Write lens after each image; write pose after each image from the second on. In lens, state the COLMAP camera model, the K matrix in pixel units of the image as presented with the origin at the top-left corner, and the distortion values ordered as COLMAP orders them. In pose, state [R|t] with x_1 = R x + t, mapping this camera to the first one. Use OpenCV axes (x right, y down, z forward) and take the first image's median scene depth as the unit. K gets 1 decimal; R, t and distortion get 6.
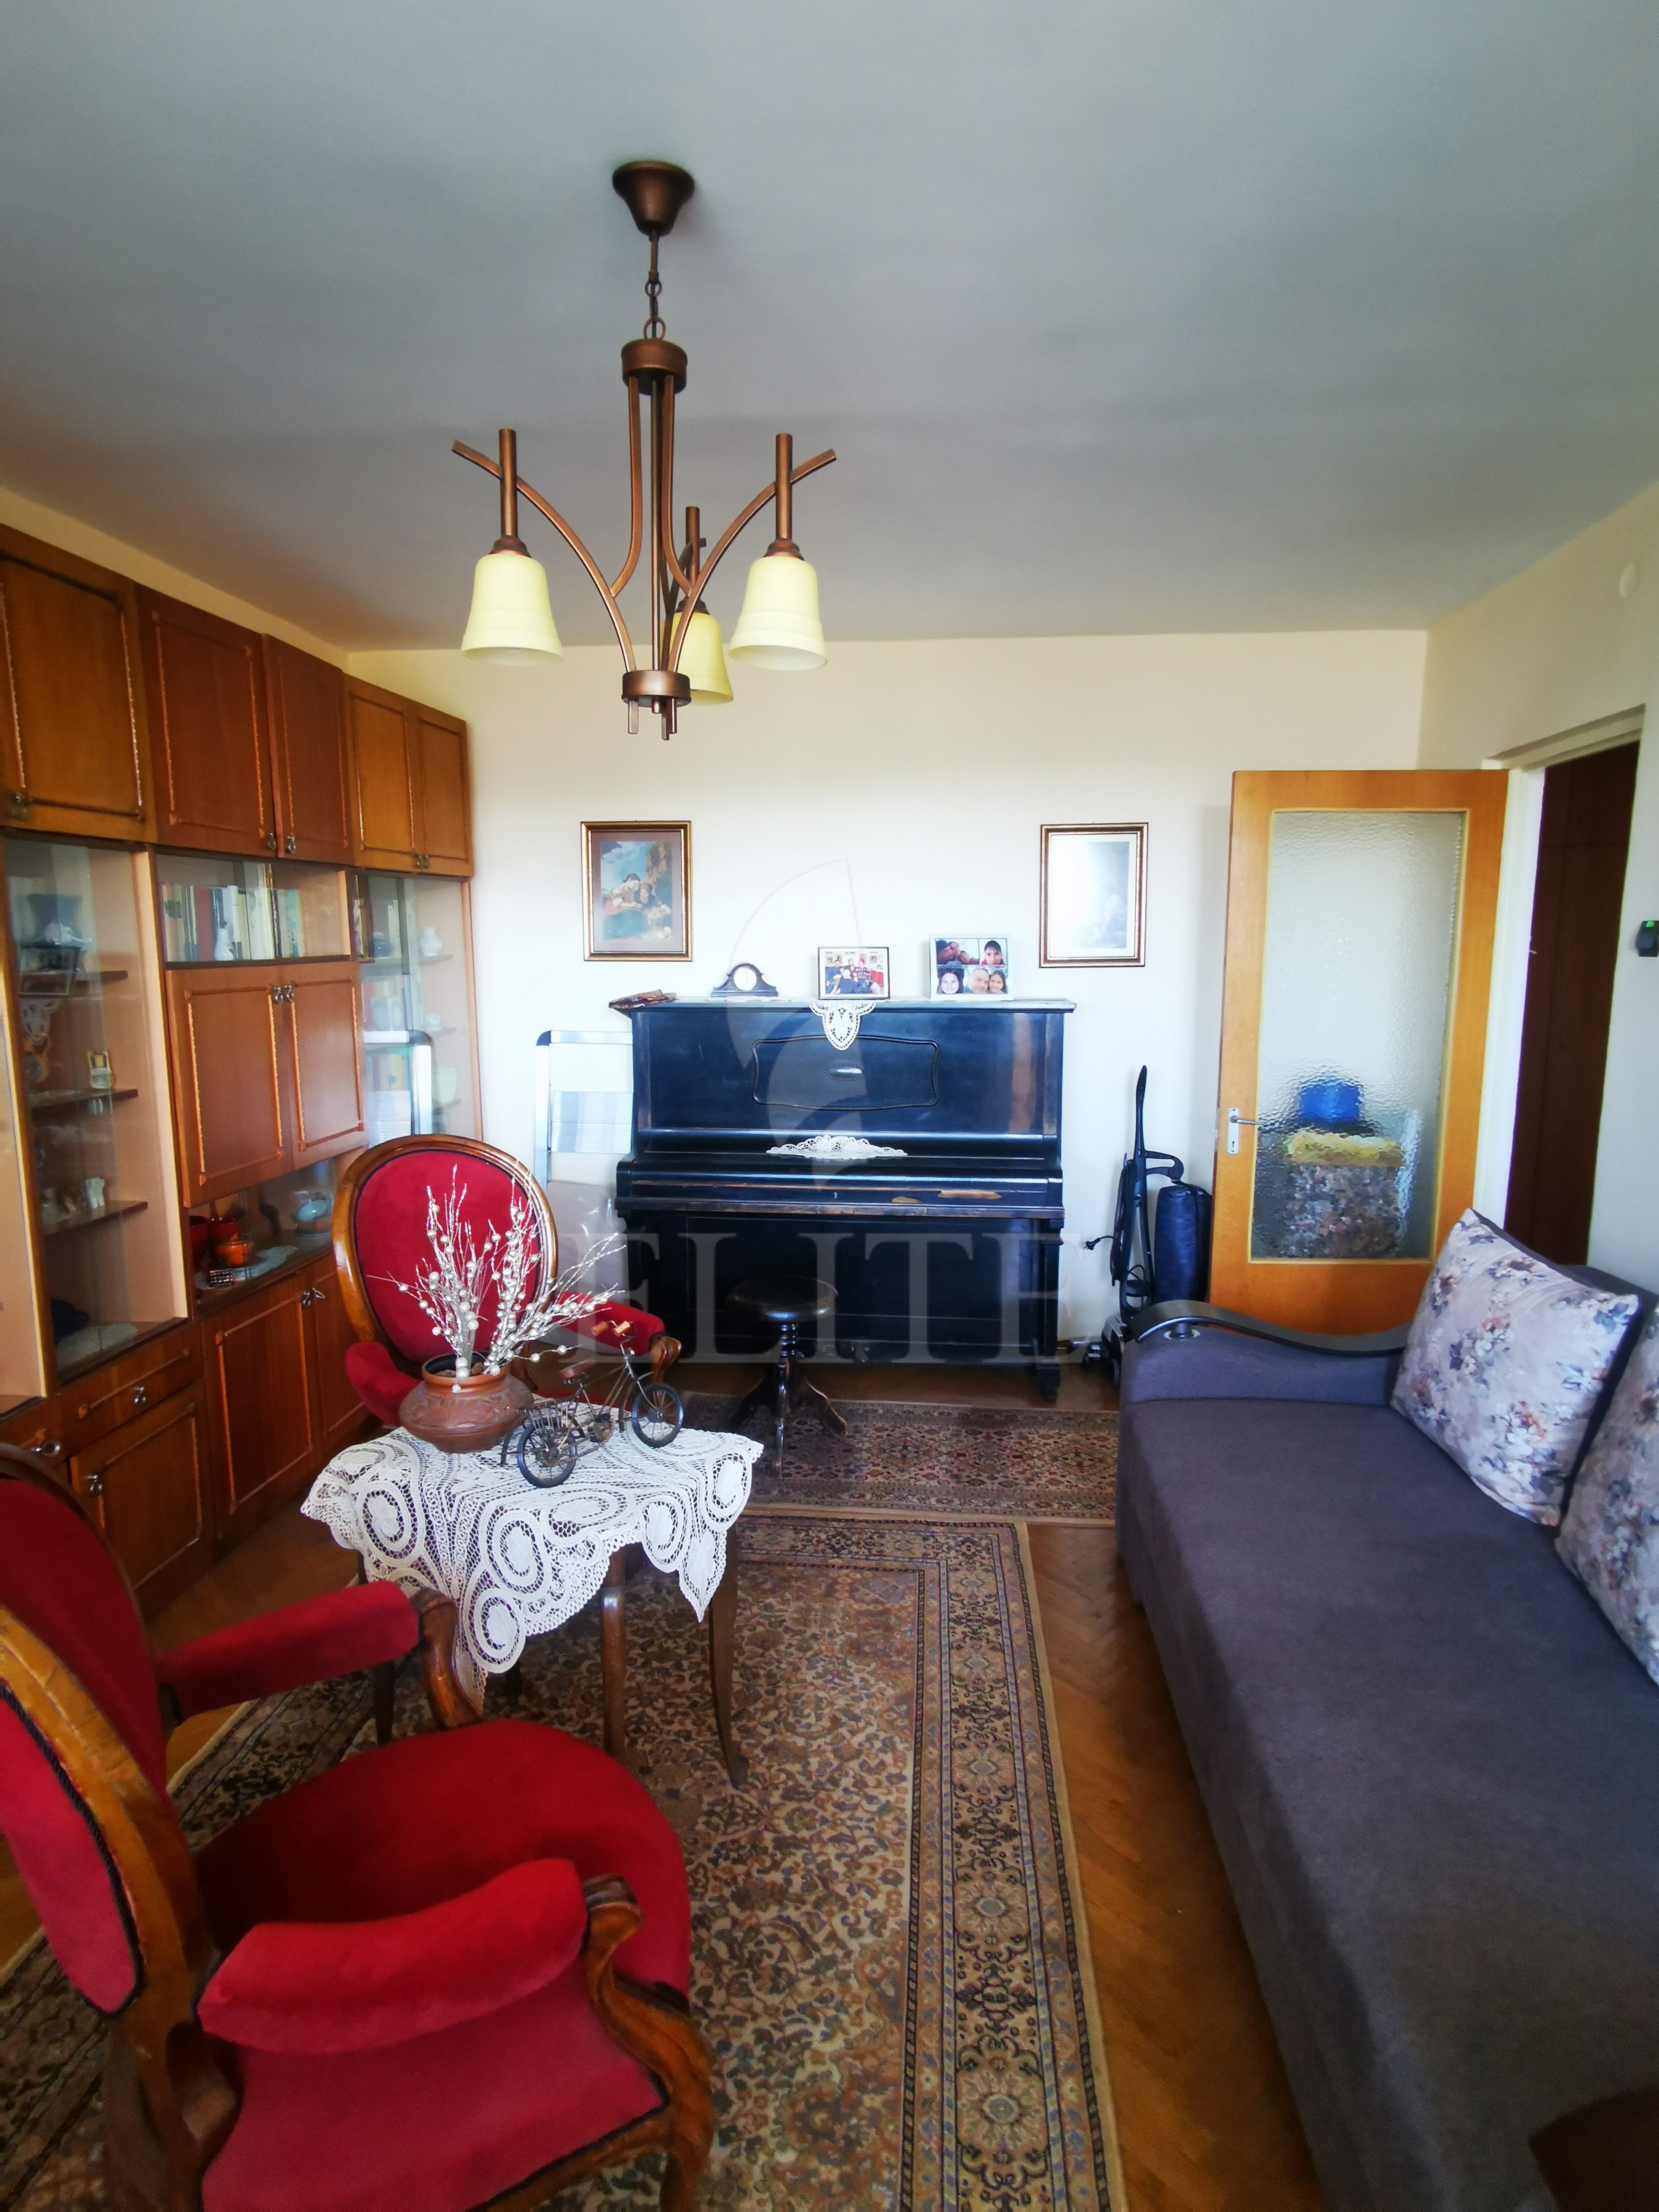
lens RADIAL K [[1206.3, 0, 830.0], [0, 1206.3, 1109.6], [0, 0, 1]] dist [-0.016184, 0.017717]
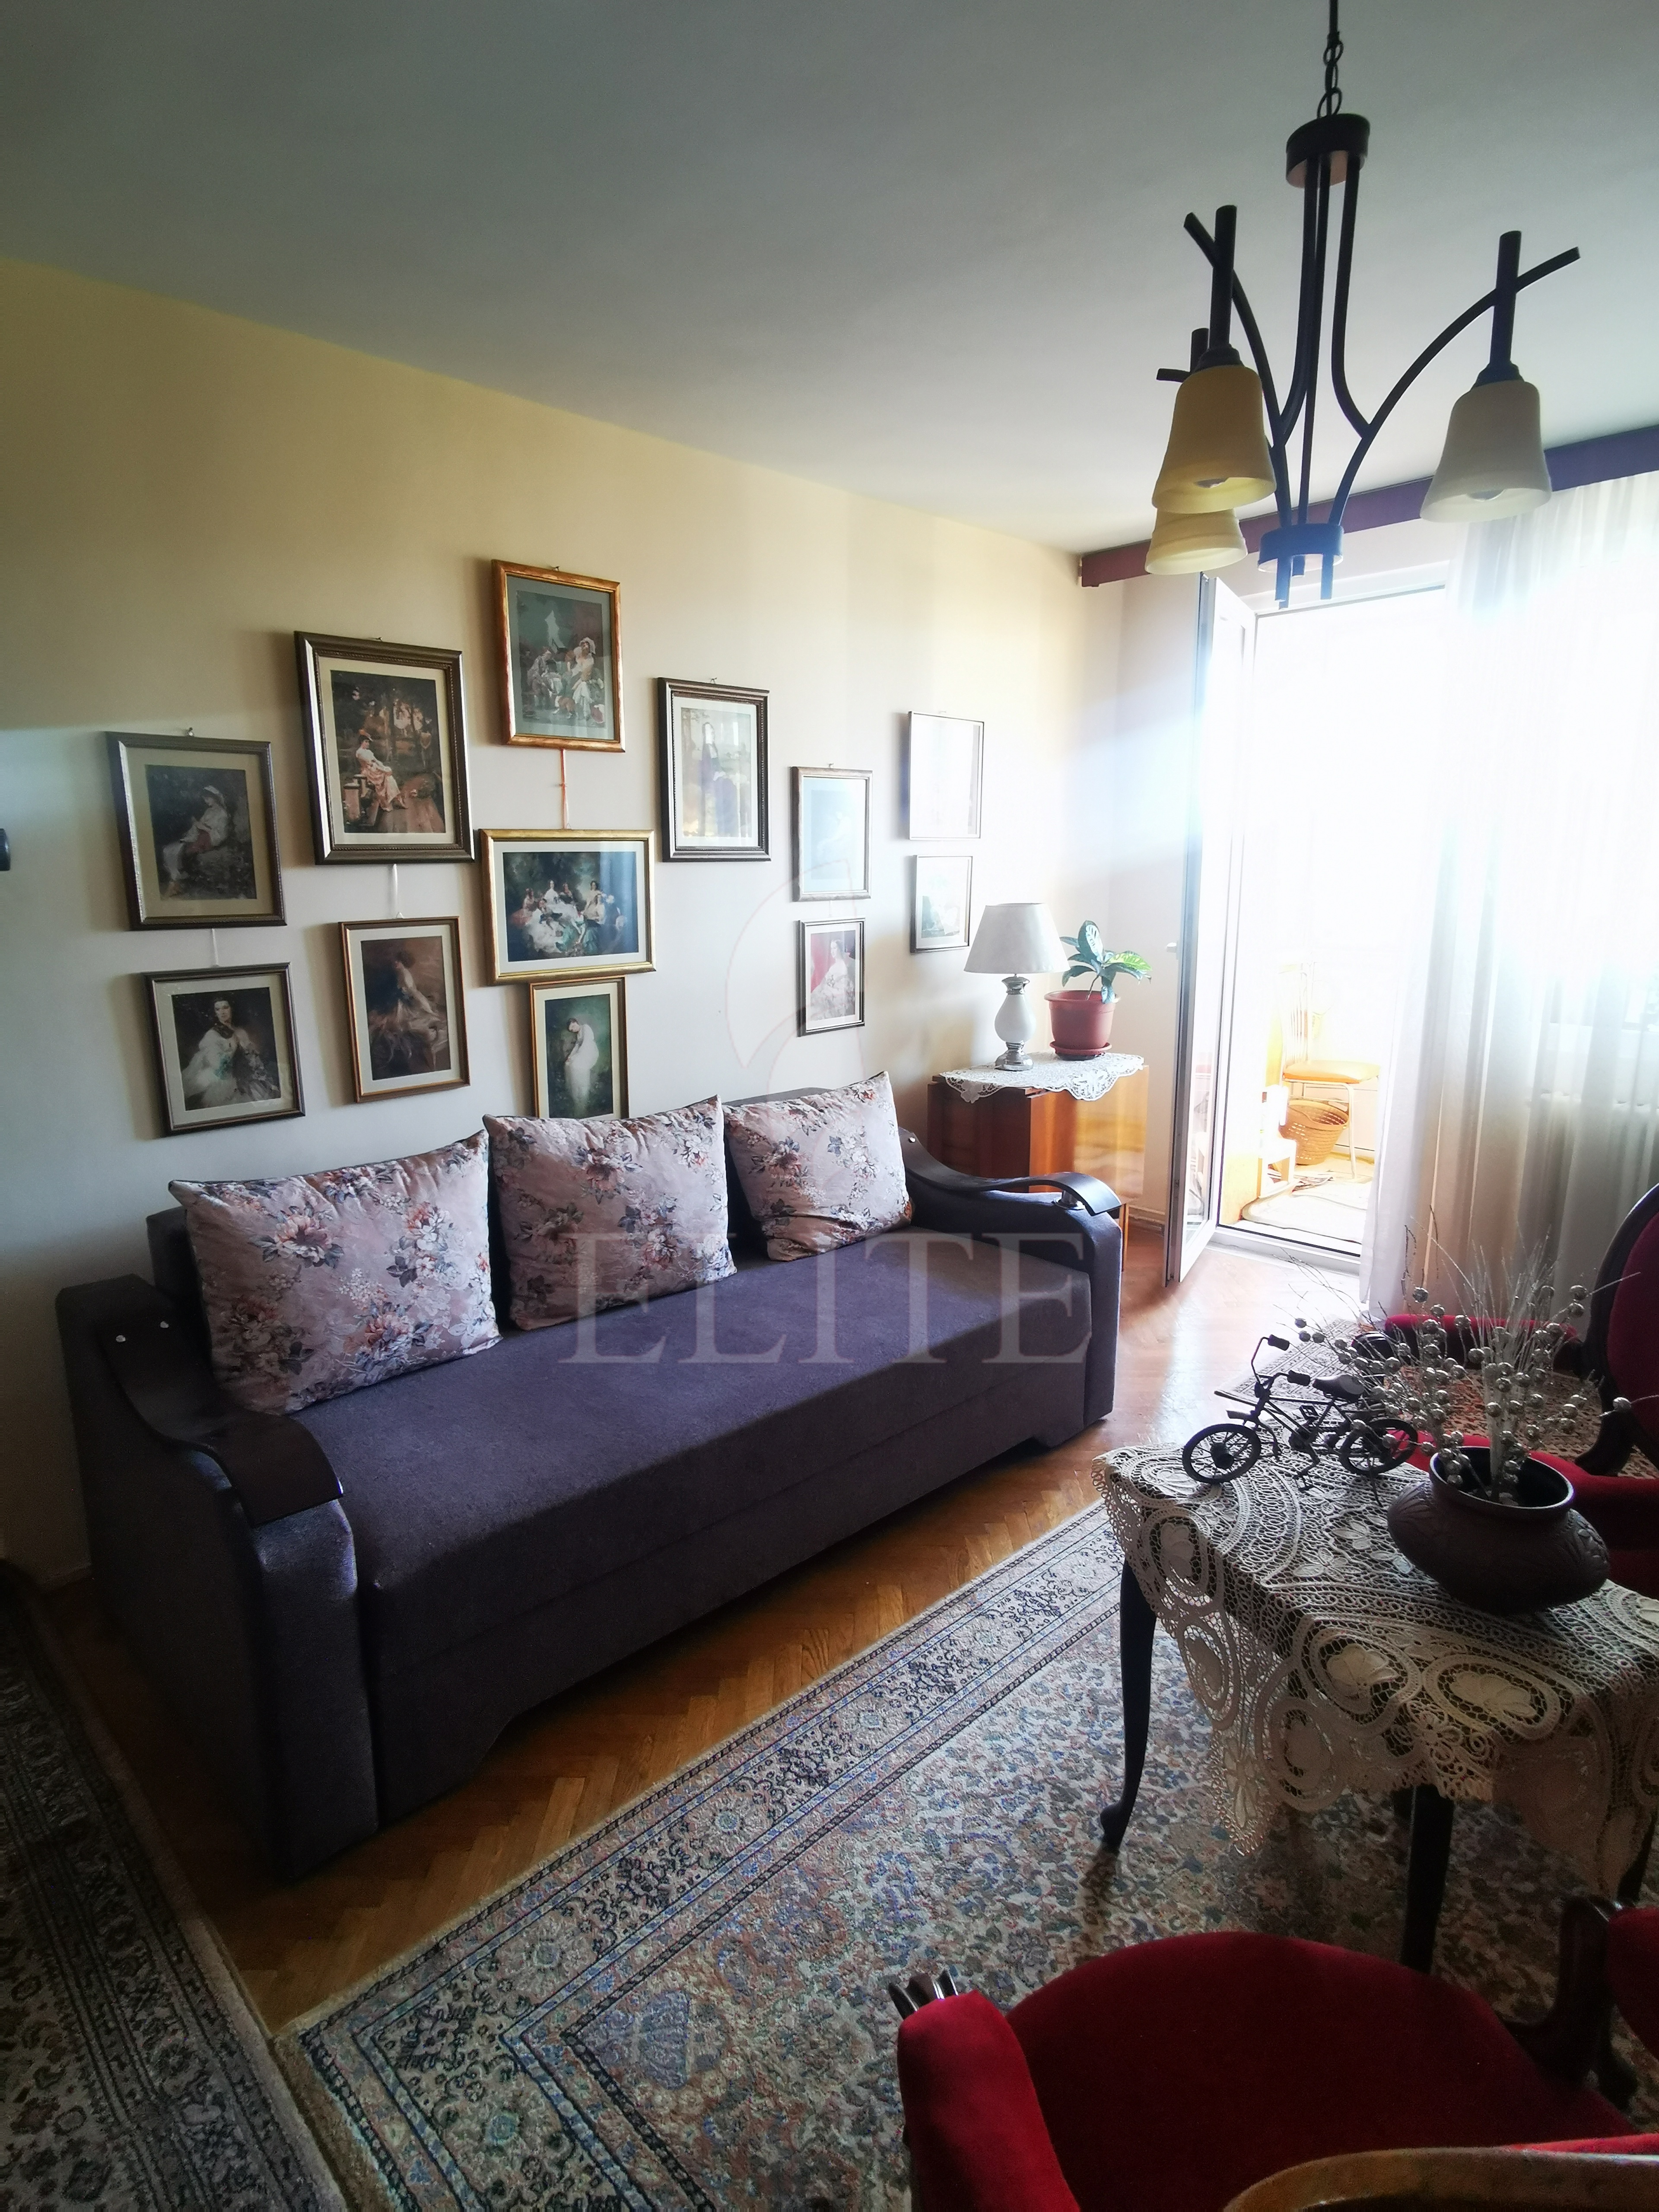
lens RADIAL K [[1206.3, 0, 817.2], [0, 1206.3, 1100.1], [0, 0, 1]] dist [-0.016184, 0.017717]
pose [[-0.751322, -0.123371, 0.648301, -0.401350], [0.102573, 0.948601, 0.299390, -0.211607], [-0.651915, 0.291436, -0.700051, 1.560875]]
